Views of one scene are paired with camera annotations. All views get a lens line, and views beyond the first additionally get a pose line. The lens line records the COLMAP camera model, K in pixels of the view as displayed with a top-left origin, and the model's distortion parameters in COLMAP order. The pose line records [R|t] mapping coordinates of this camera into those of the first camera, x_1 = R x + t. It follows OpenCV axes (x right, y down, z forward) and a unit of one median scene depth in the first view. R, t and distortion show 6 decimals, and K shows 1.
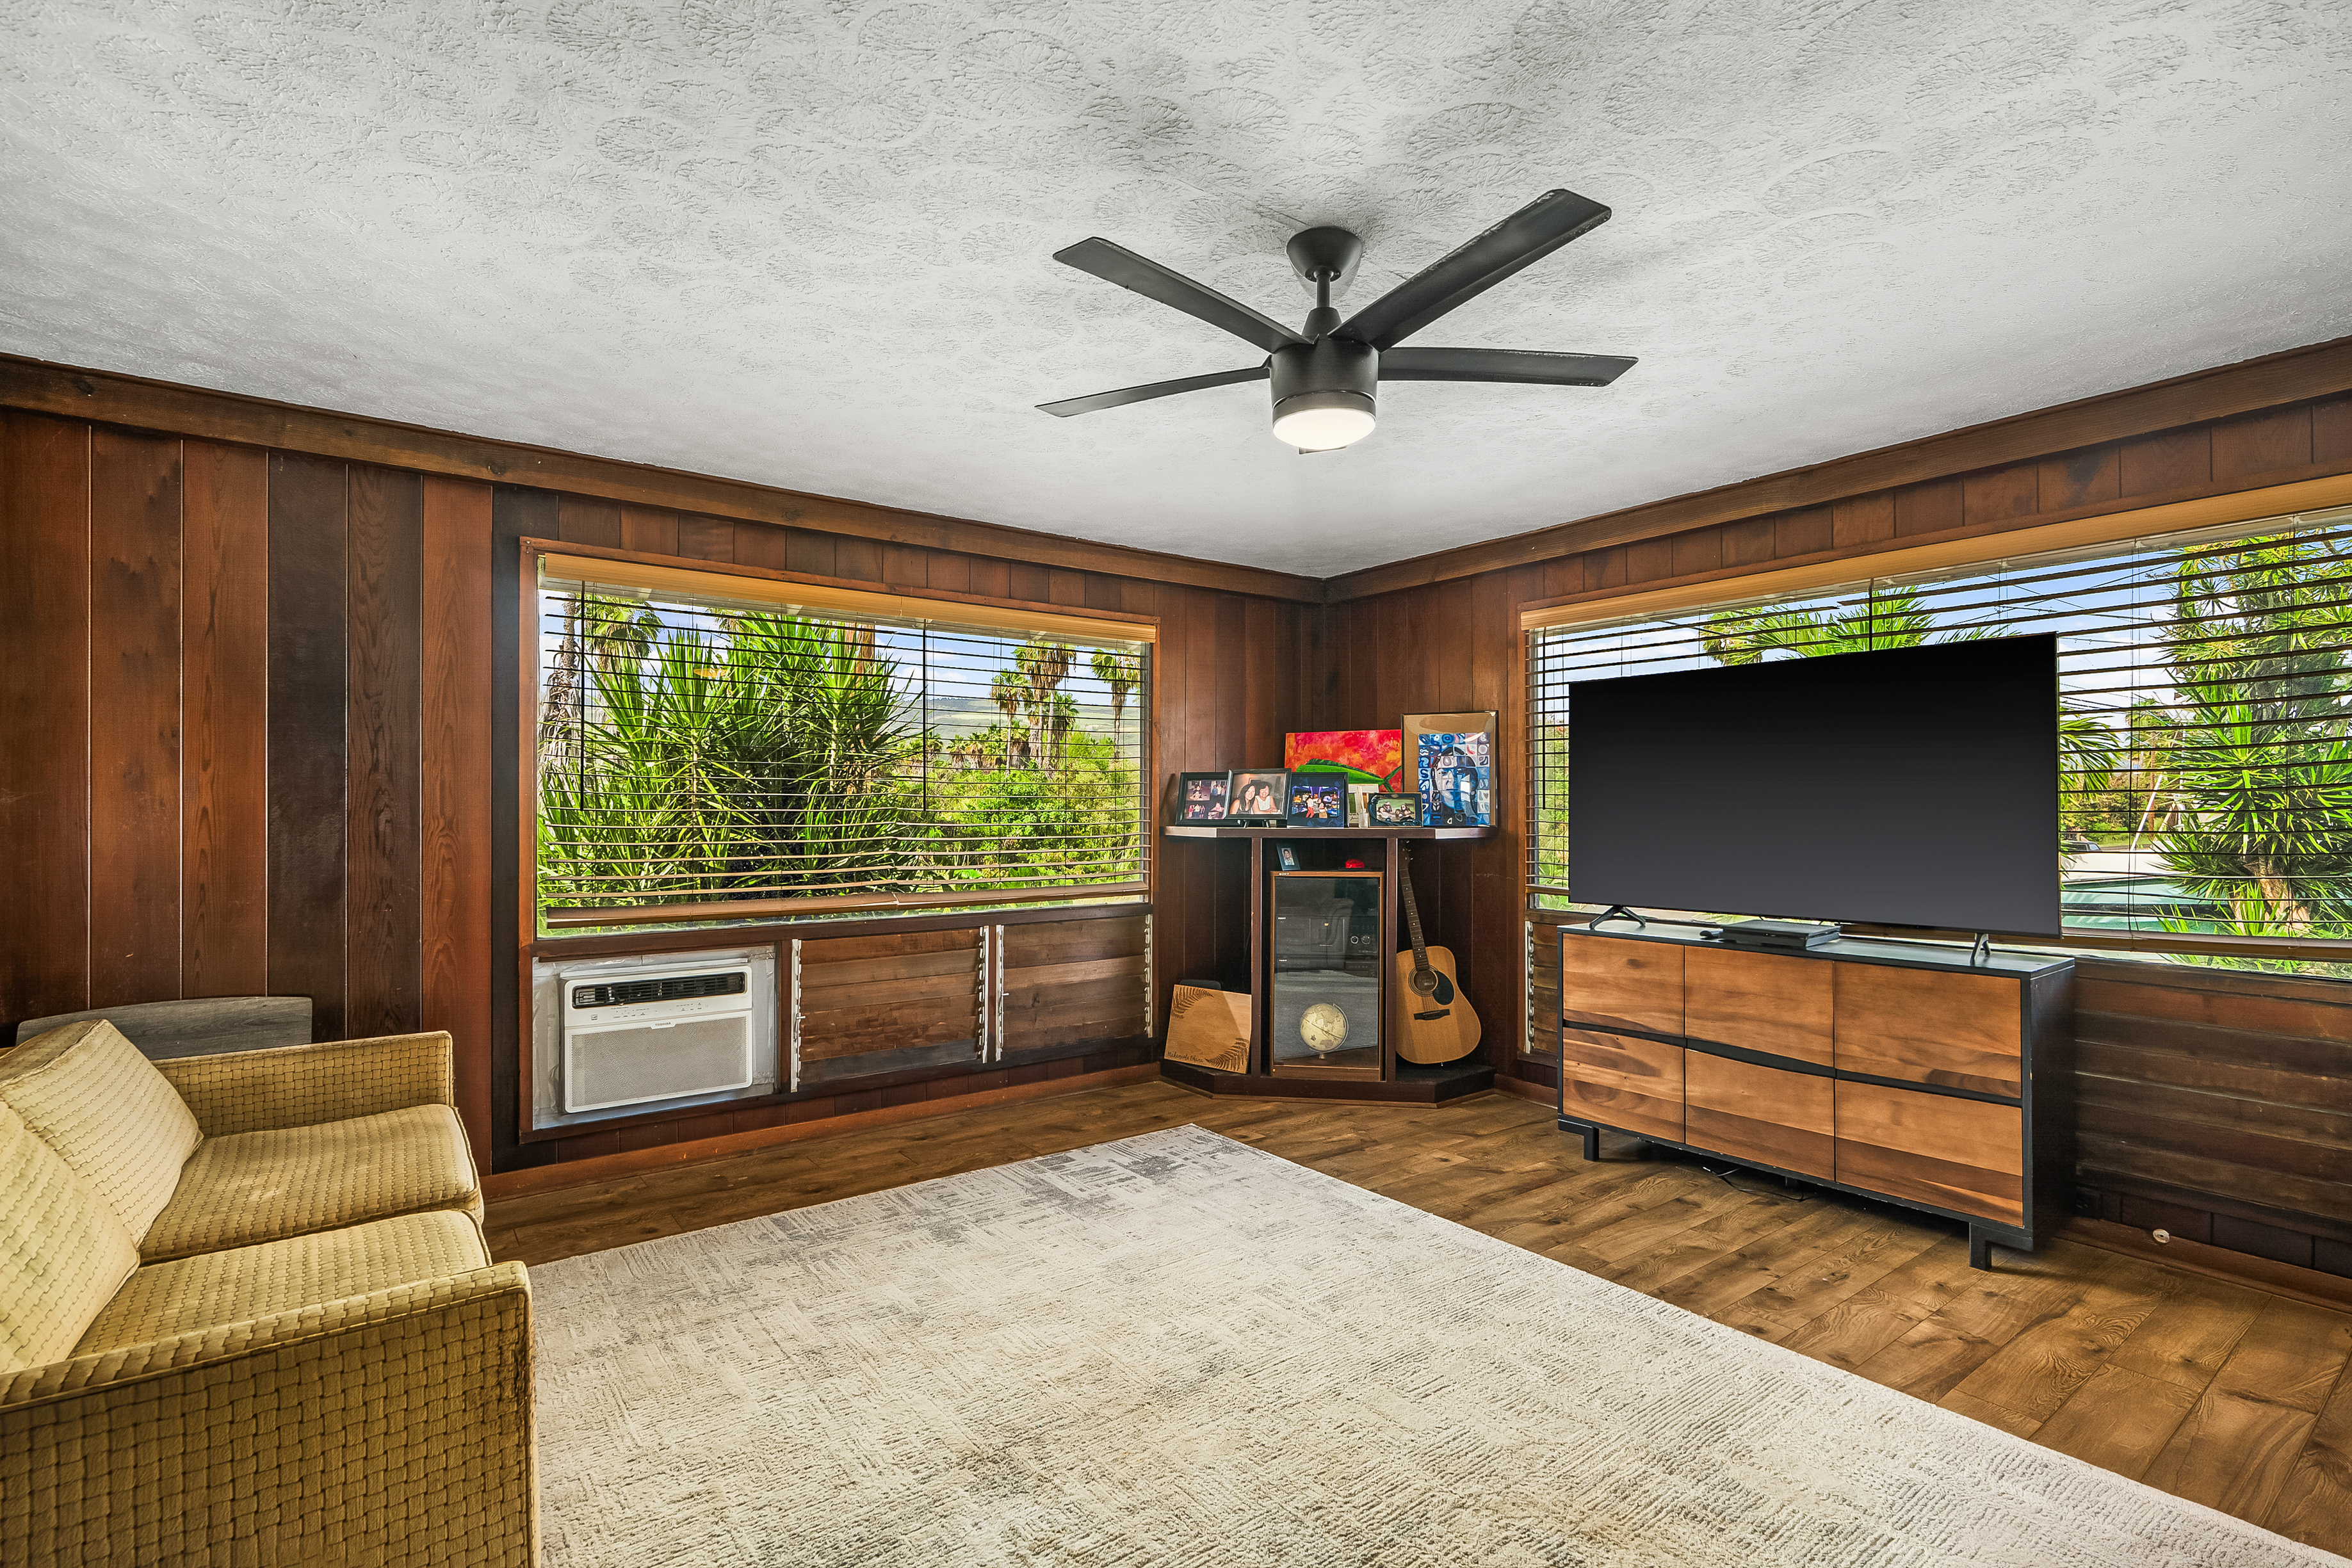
lens RADIAL K [[1074.4, 0, 1176.7], [0, 1074.4, 799.8], [0, 0, 1]] dist [-0.001900, 0.000321]
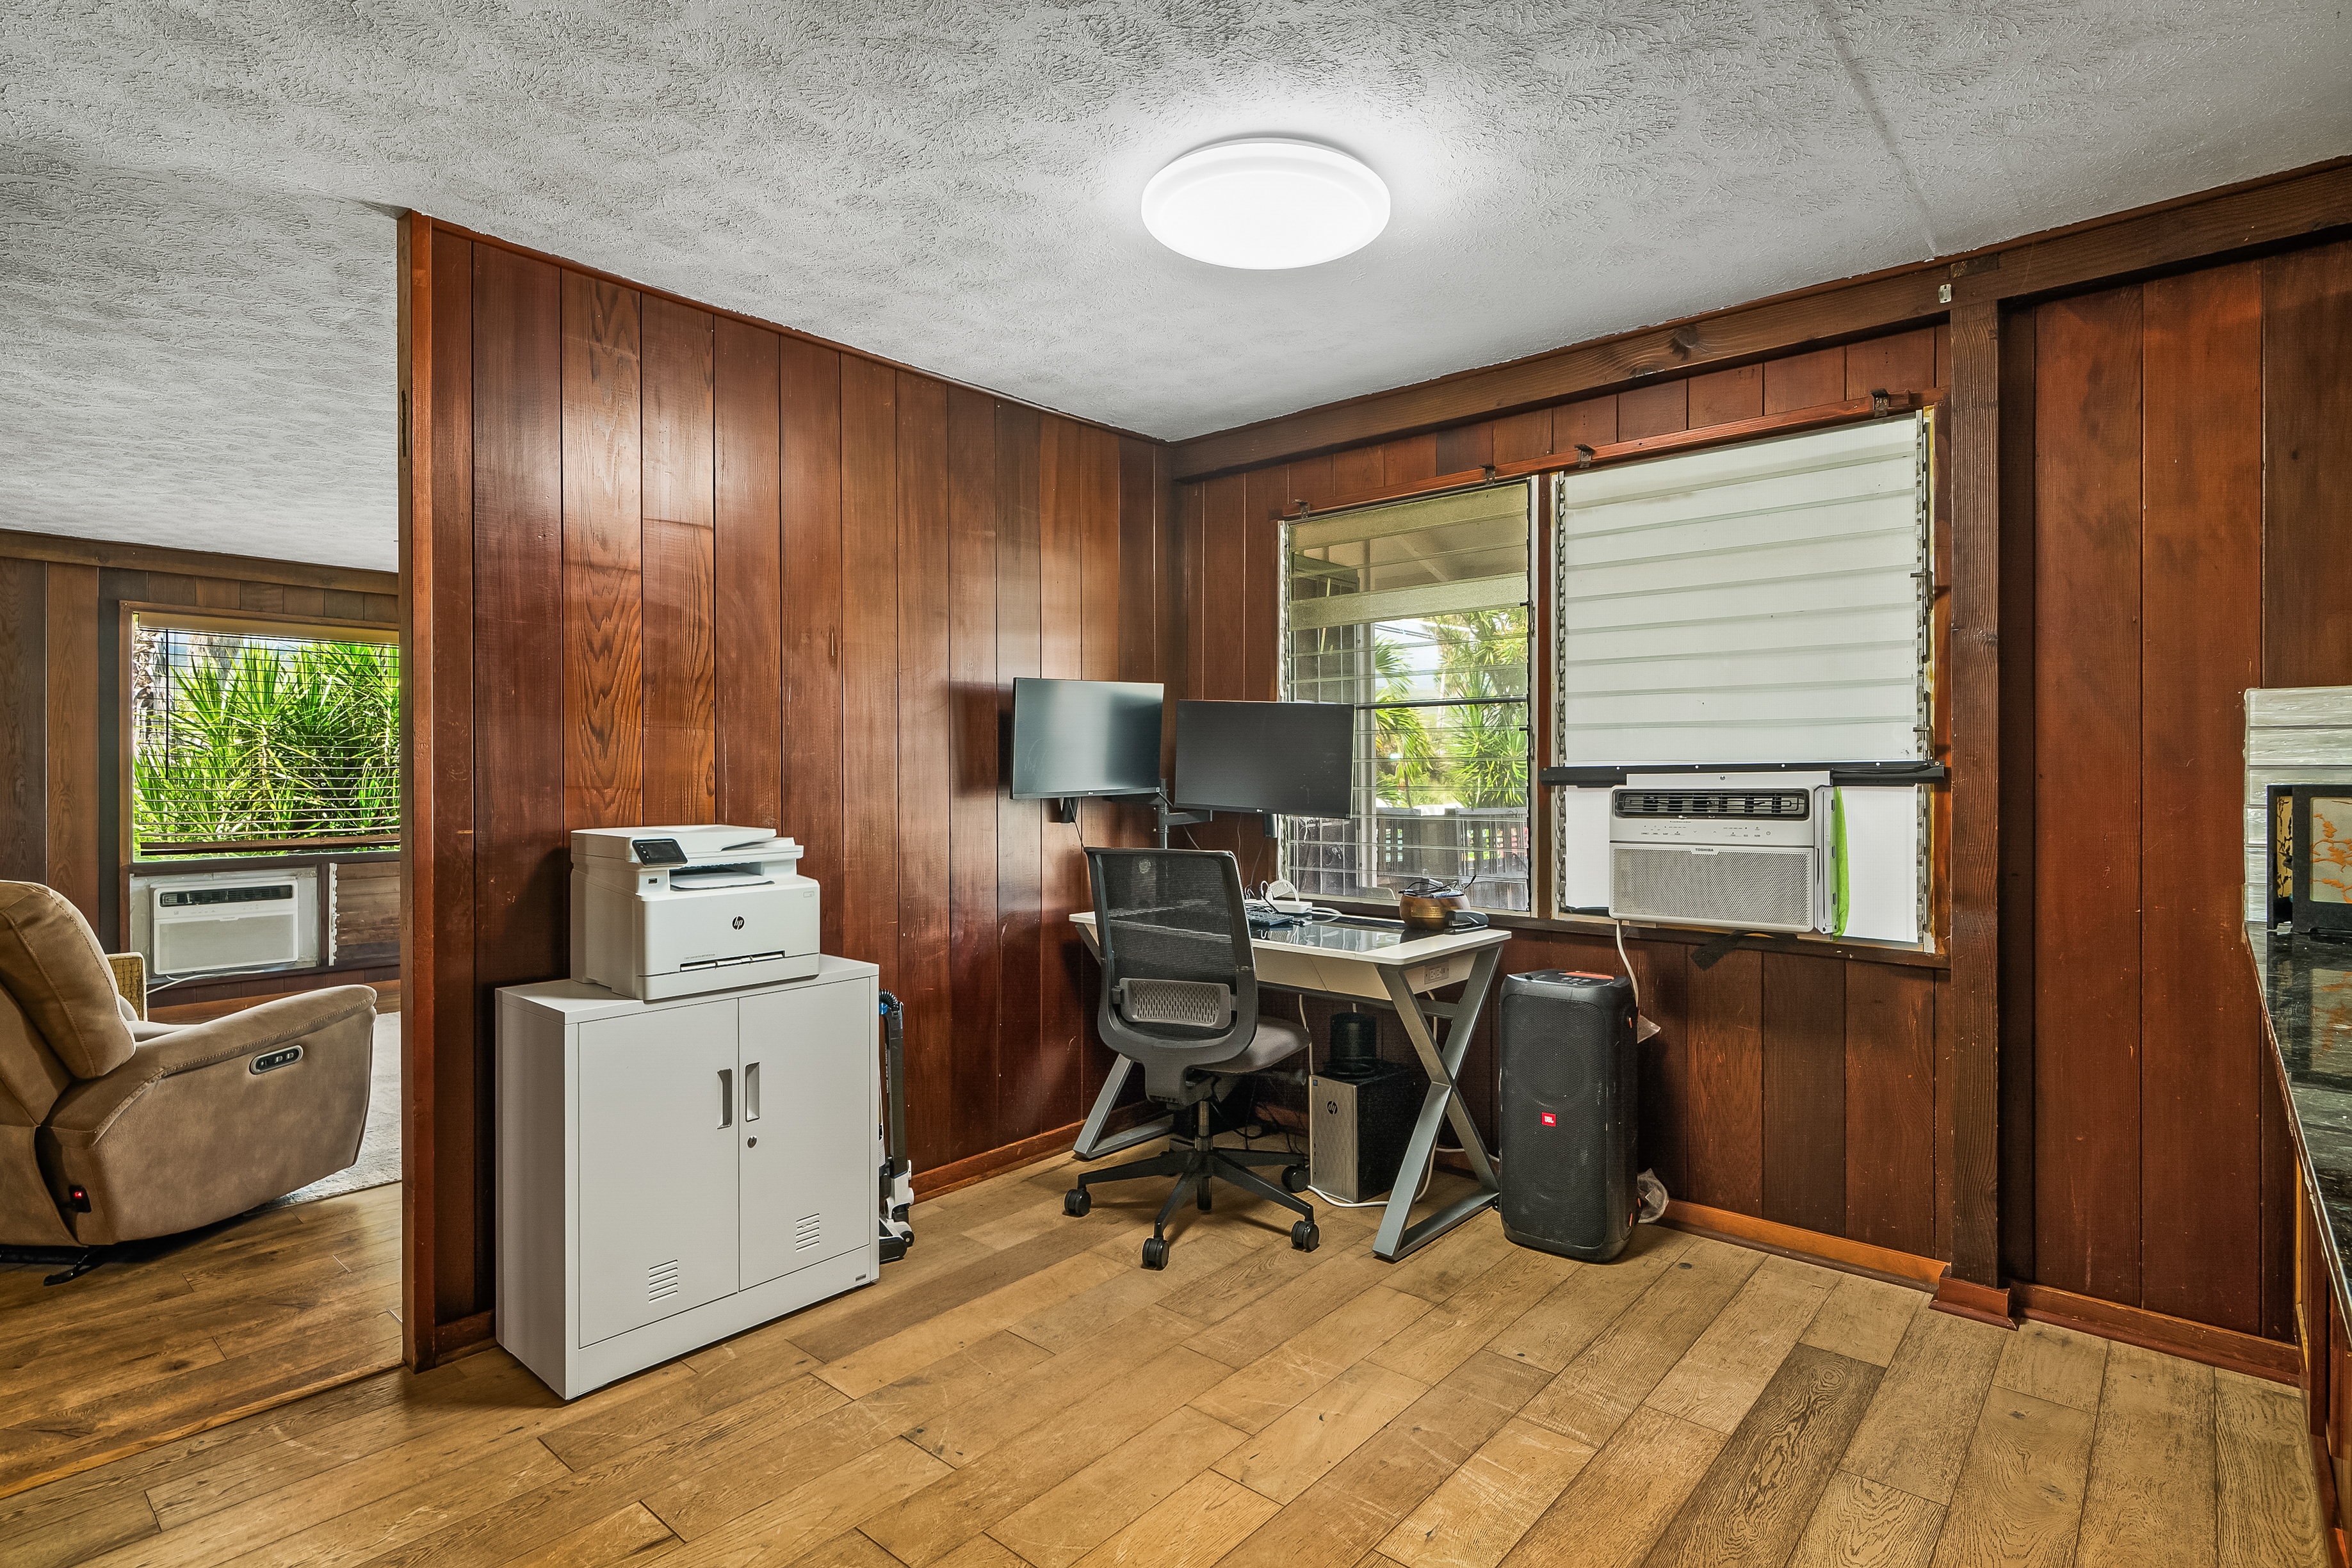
lens RADIAL K [[1161.4, 0, 1174.6], [0, 1161.4, 766.3], [0, 0, 1]] dist [-0.000724, 0.000156]
pose [[0.978864, -0.007131, 0.204387, 0.481721], [0.008154, 0.999958, -0.004162, 0.011213], [-0.204348, 0.005740, 0.978881, -0.855139]]
